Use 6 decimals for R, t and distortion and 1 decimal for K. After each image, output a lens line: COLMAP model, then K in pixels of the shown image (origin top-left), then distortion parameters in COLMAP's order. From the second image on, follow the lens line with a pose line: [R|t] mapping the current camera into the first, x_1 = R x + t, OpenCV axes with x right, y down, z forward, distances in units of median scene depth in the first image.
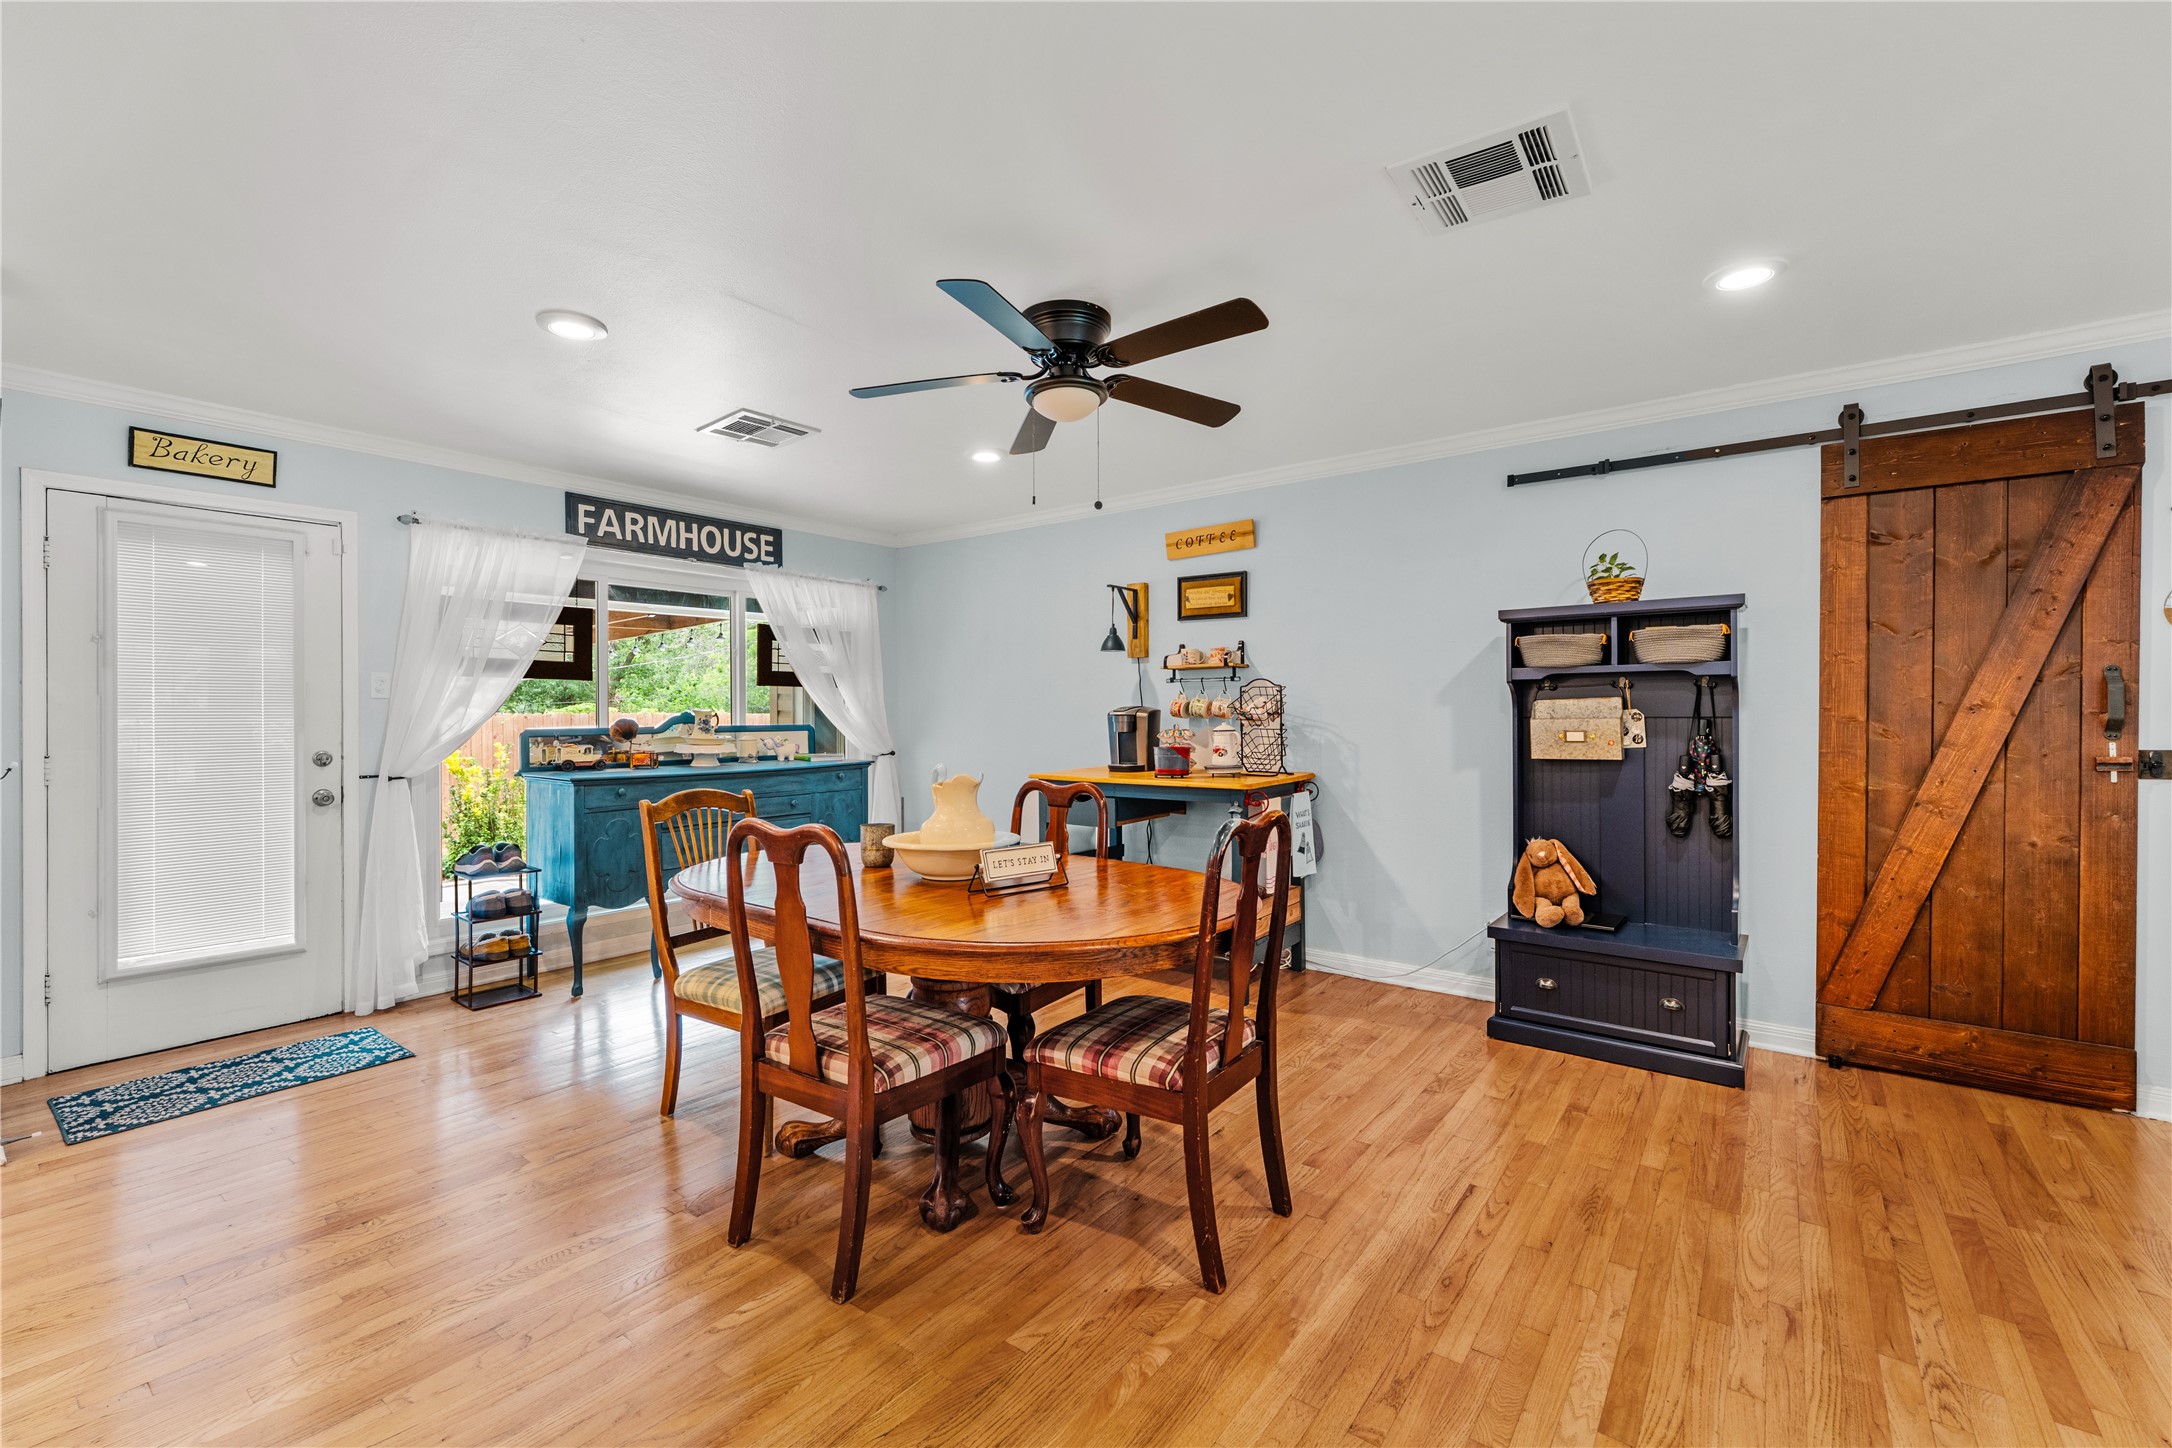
lens RADIAL K [[919.4, 0, 1082.5], [0, 919.4, 726.6], [0, 0, 1]] dist [0.001346, 0.000101]
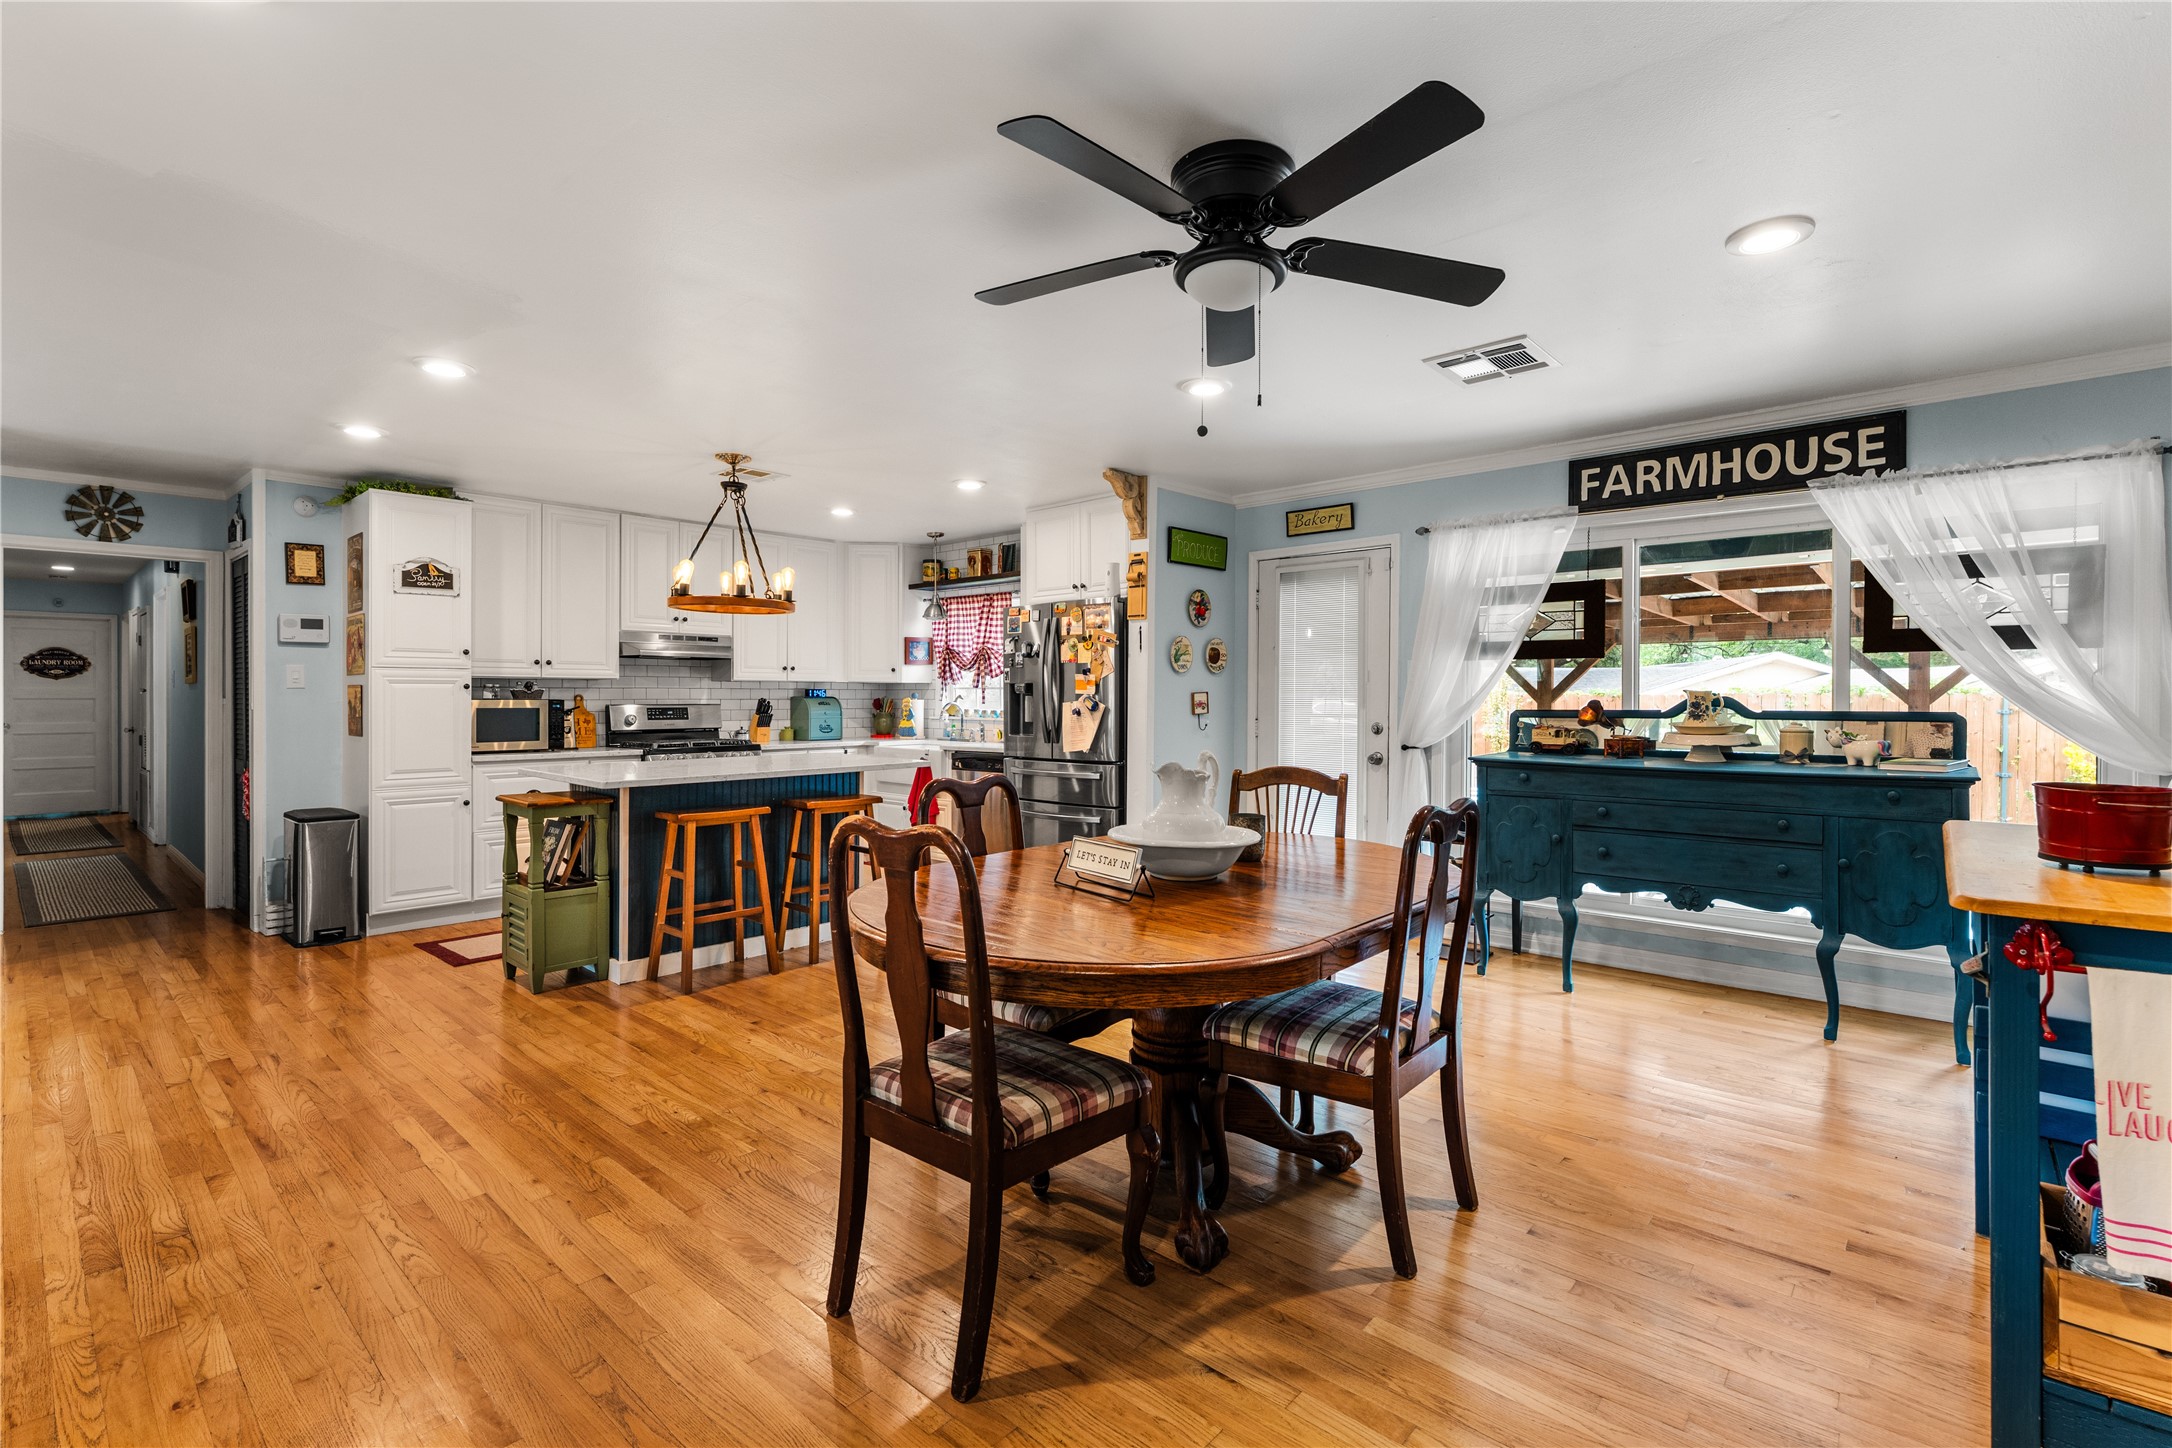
lens RADIAL K [[997.8, 0, 1082.4], [0, 997.8, 700.0], [0, 0, 1]] dist [-0.002415, -0.000323]
pose [[-0.088123, 0.014354, -0.996006, 0.485287], [-0.007103, 0.999862, 0.015039, -0.018544], [0.996084, 0.008400, -0.088009, 0.553997]]
